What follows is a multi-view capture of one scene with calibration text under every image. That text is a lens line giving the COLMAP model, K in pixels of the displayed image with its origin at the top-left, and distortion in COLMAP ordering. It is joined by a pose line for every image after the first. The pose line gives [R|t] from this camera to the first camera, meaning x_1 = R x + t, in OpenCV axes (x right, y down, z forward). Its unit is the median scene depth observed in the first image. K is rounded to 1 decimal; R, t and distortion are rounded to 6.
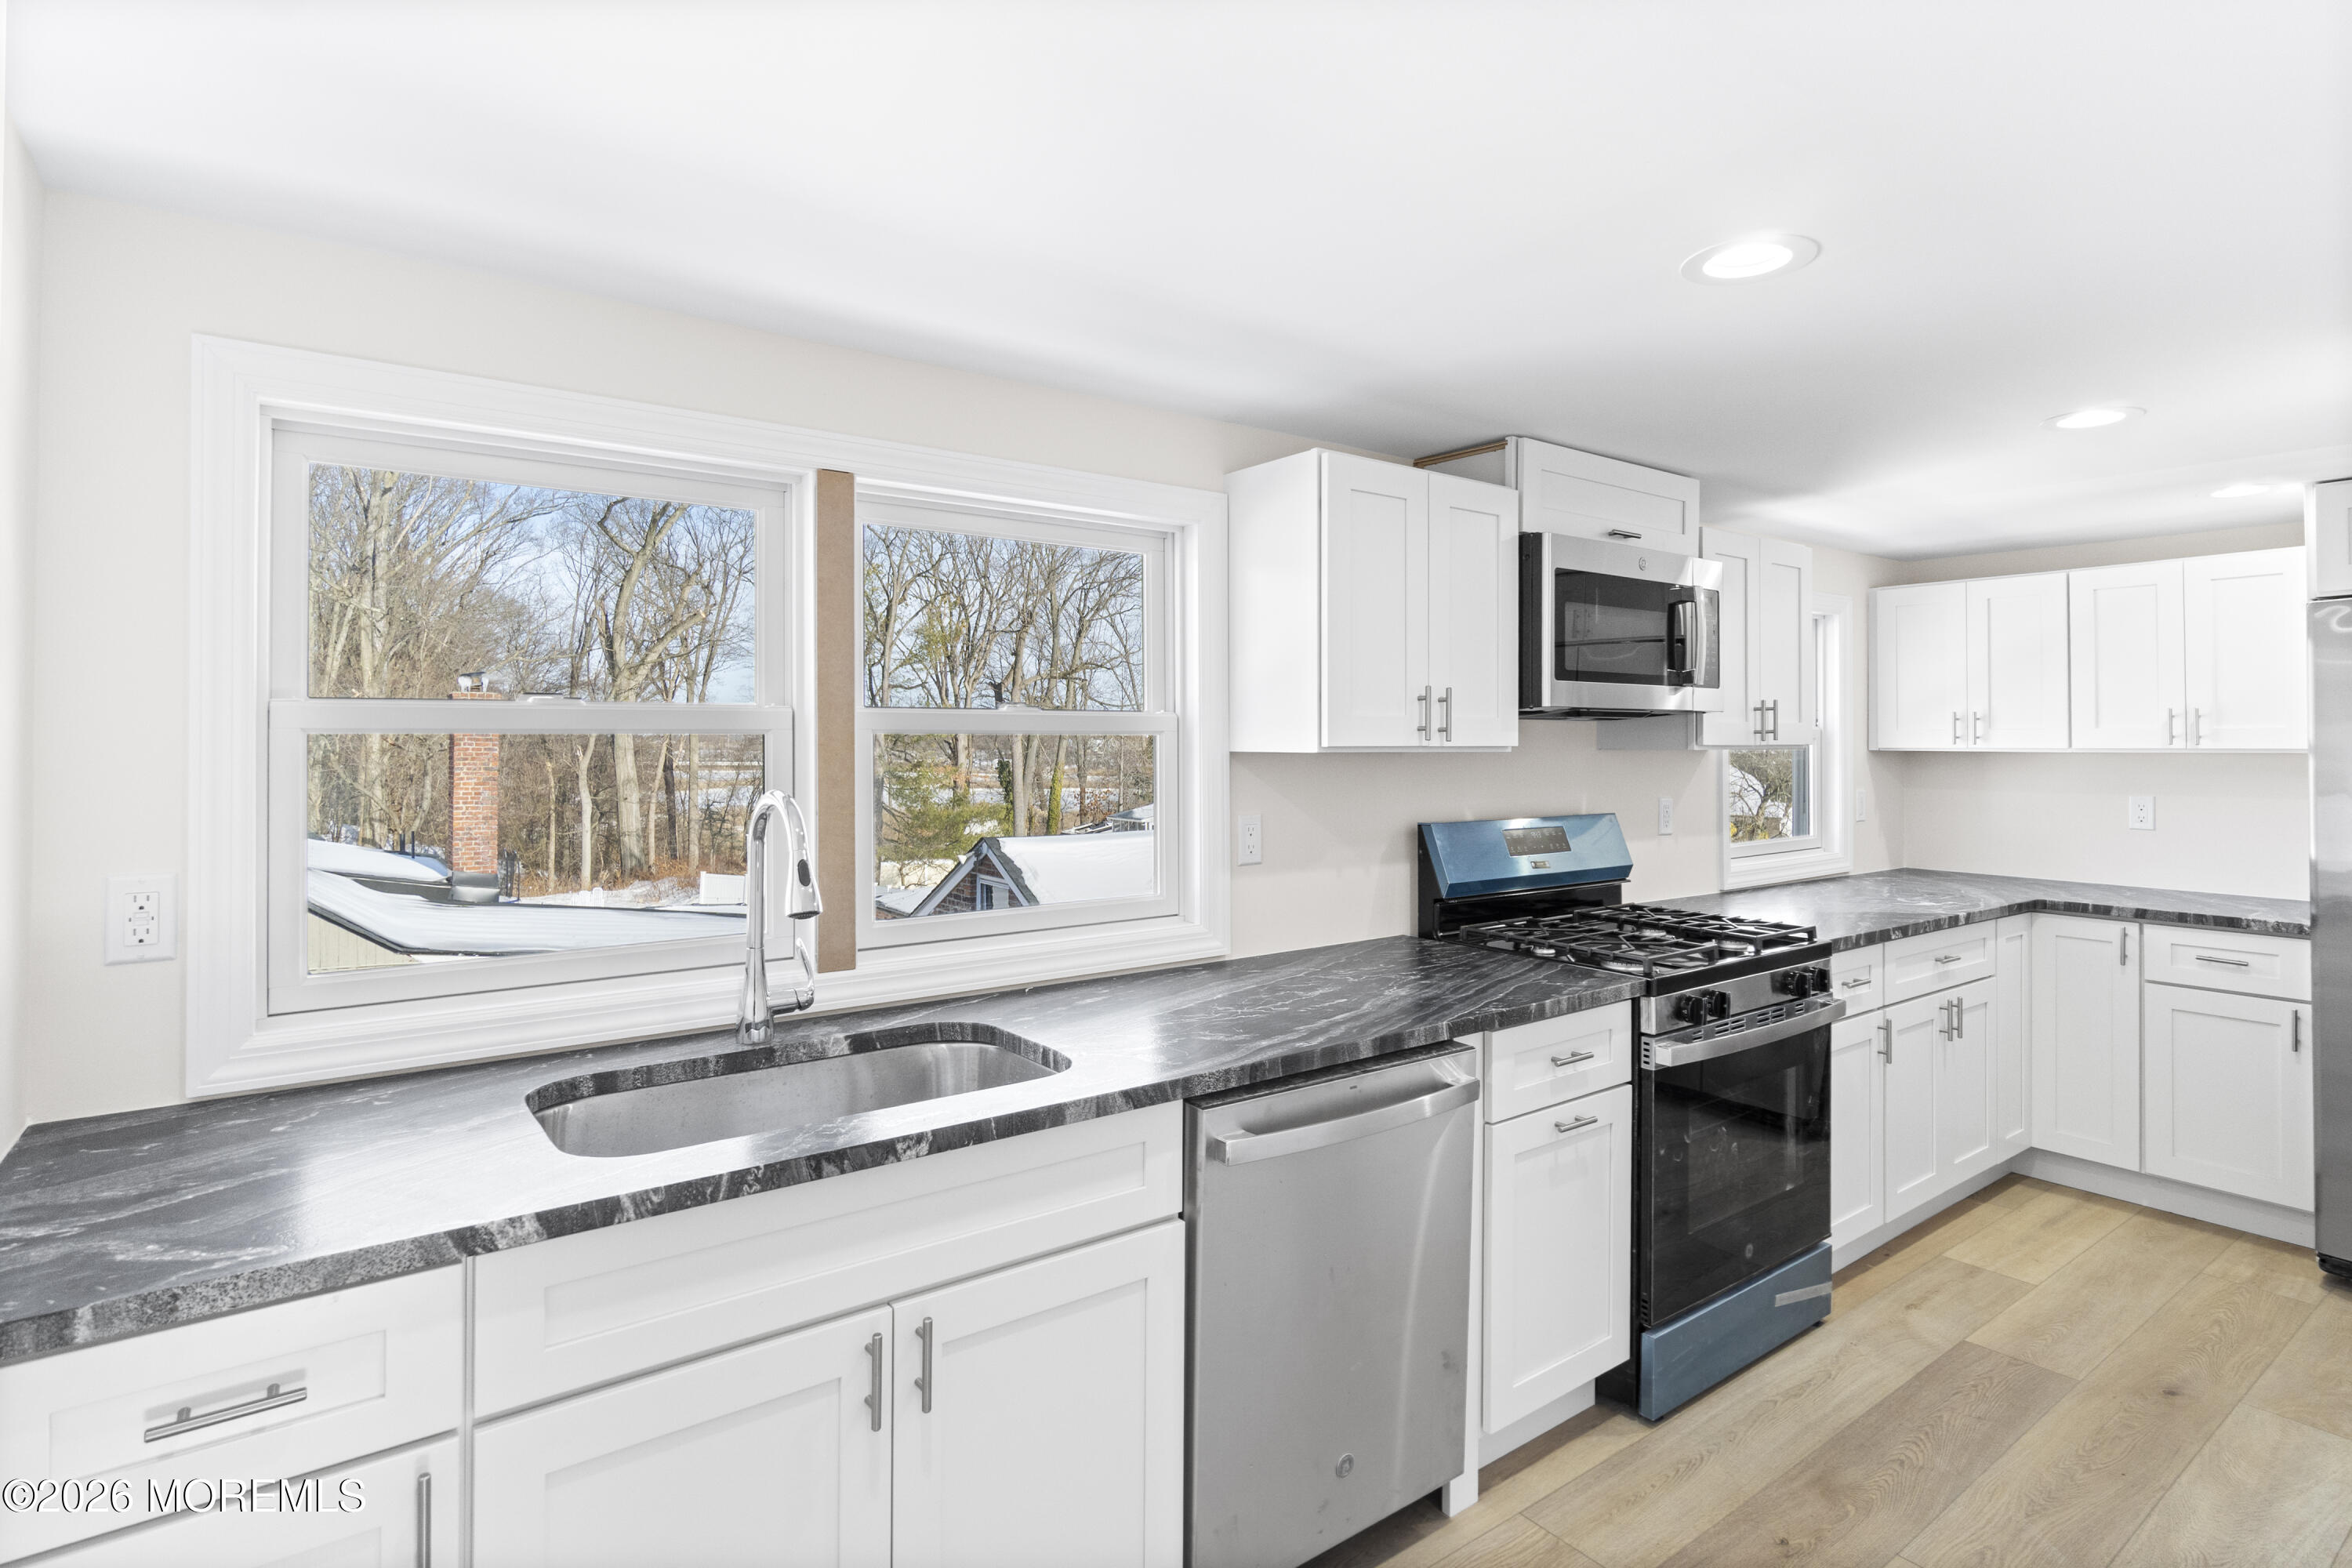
lens RADIAL K [[1204.2, 0, 1203.5], [0, 1204.2, 728.4], [0, 0, 1]] dist [-0.002585, -0.000614]
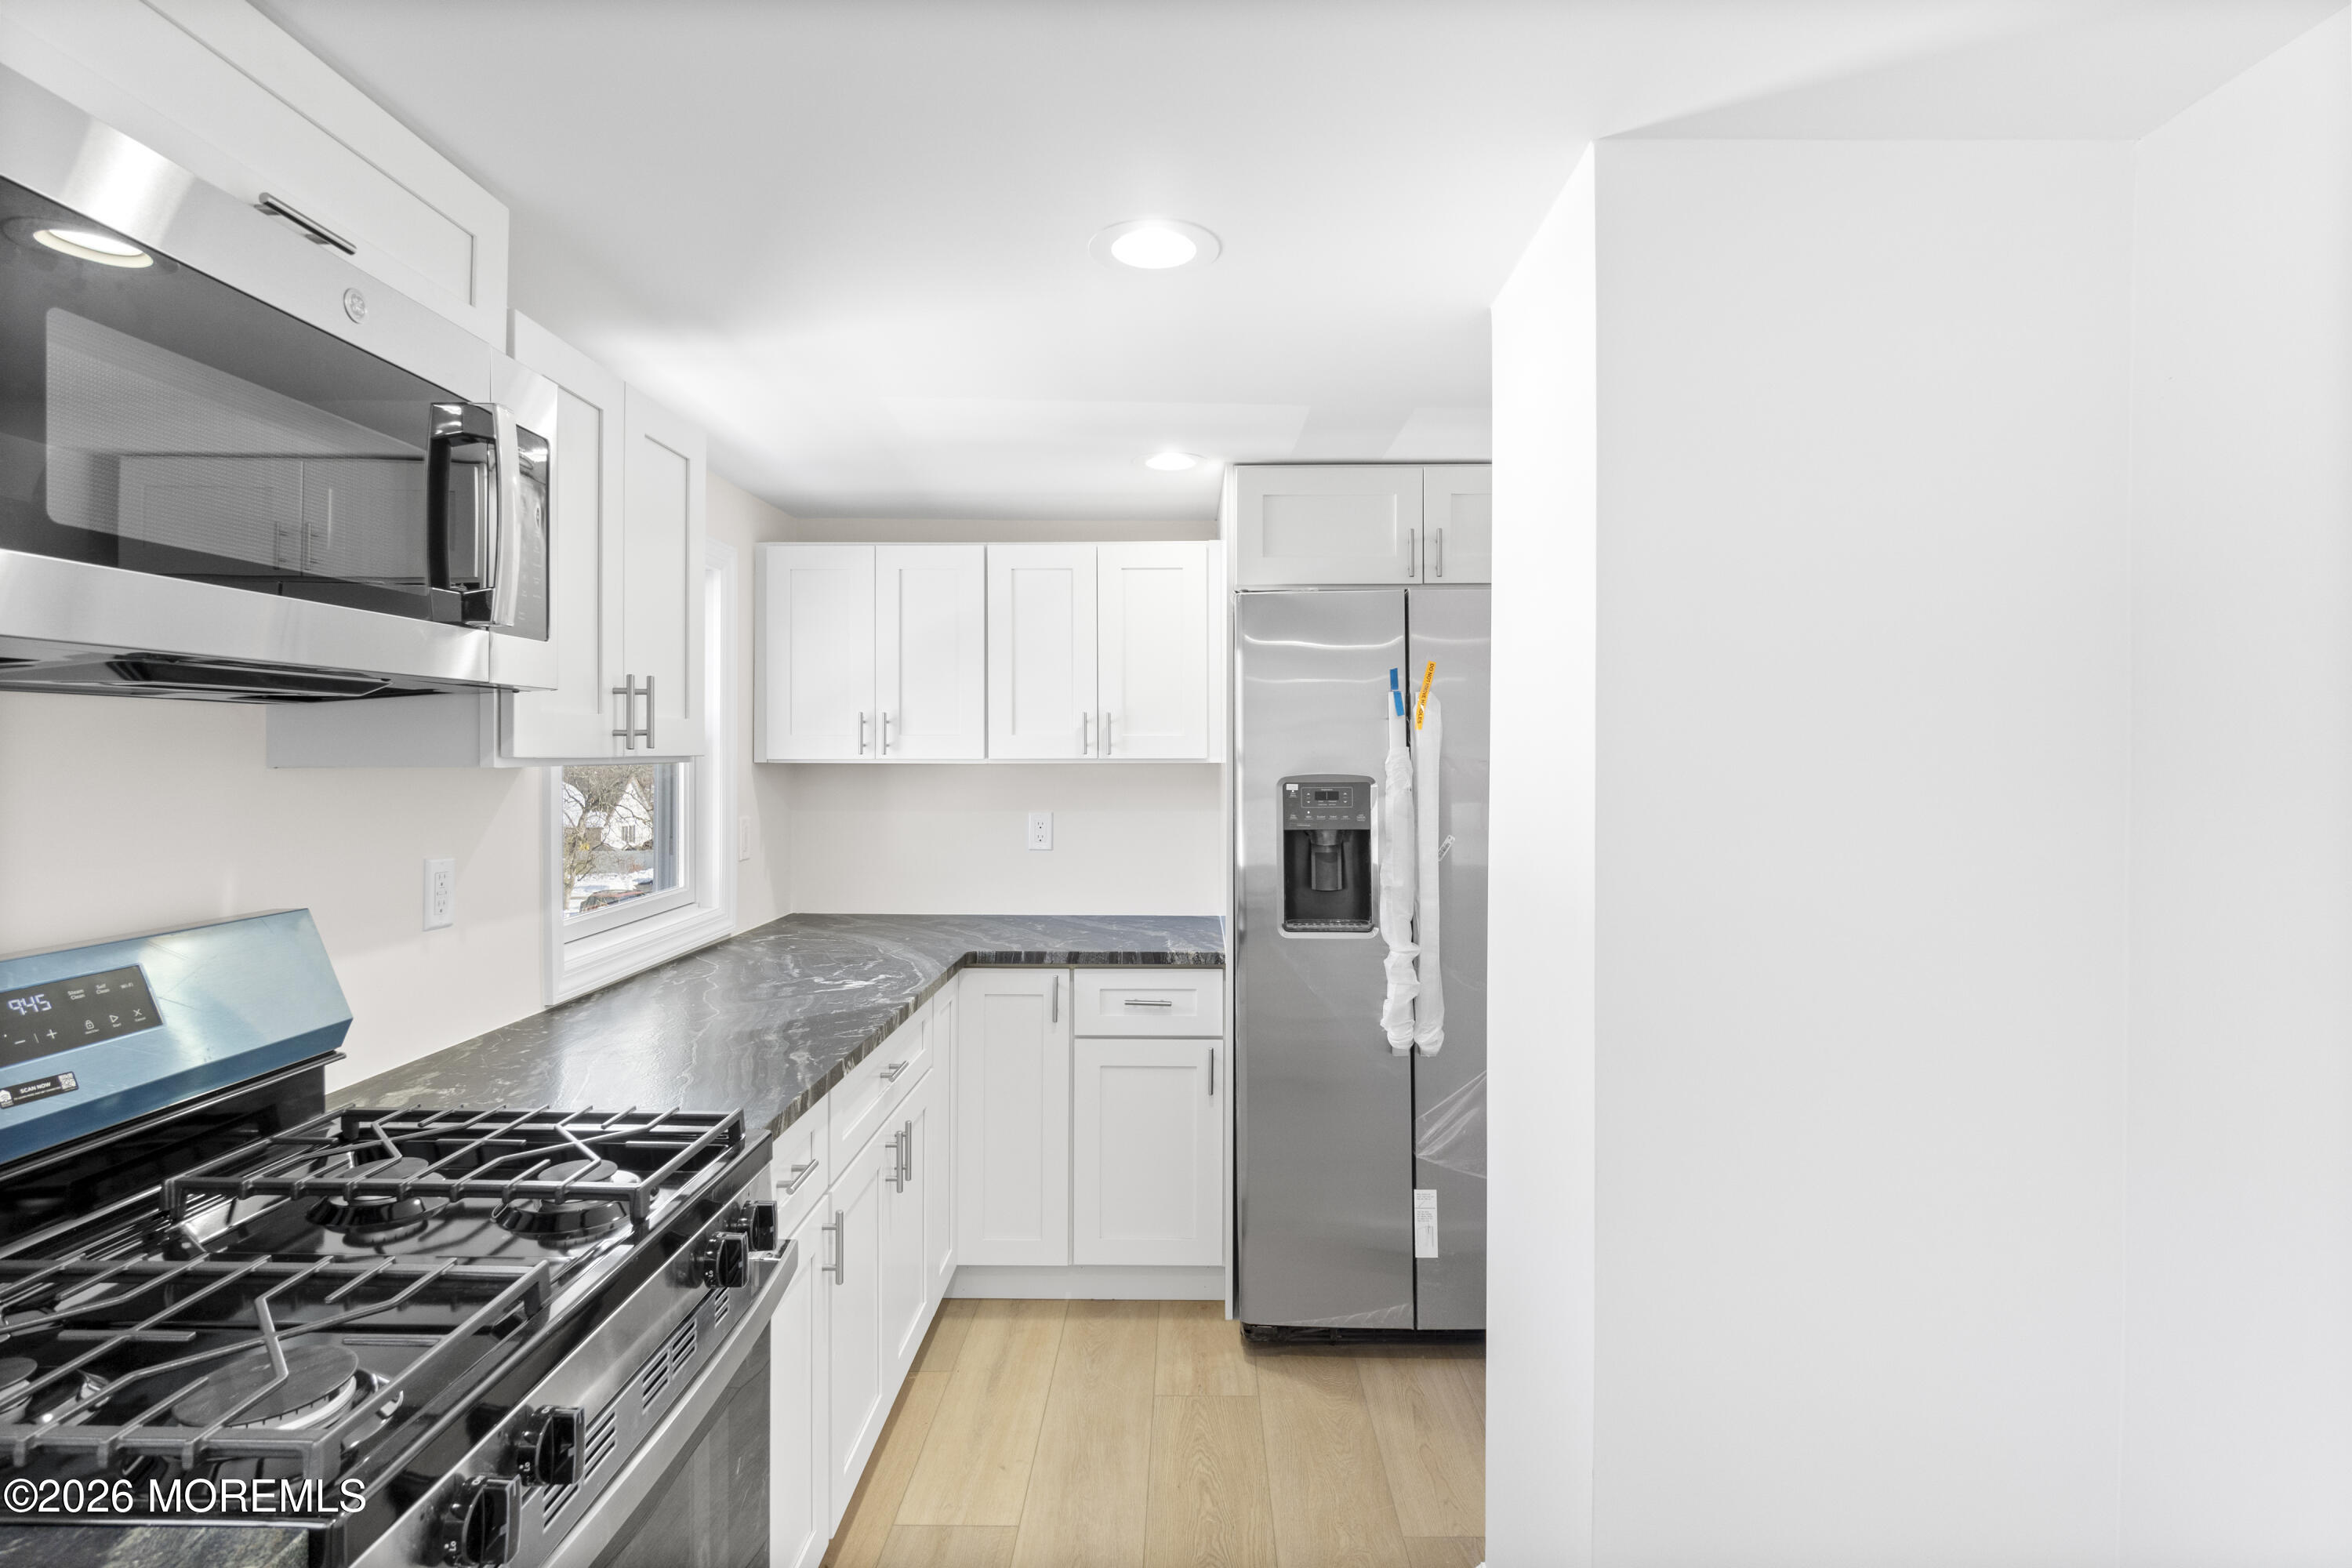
lens RADIAL K [[1204.2, 0, 1186.1], [0, 1204.2, 757.6], [0, 0, 1]] dist [-0.002585, -0.000614]
pose [[0.622131, -0.004360, 0.782901, 0.176699], [-0.008797, 0.999882, 0.012560, 0.004729], [-0.782864, -0.014701, 0.622020, 0.421687]]
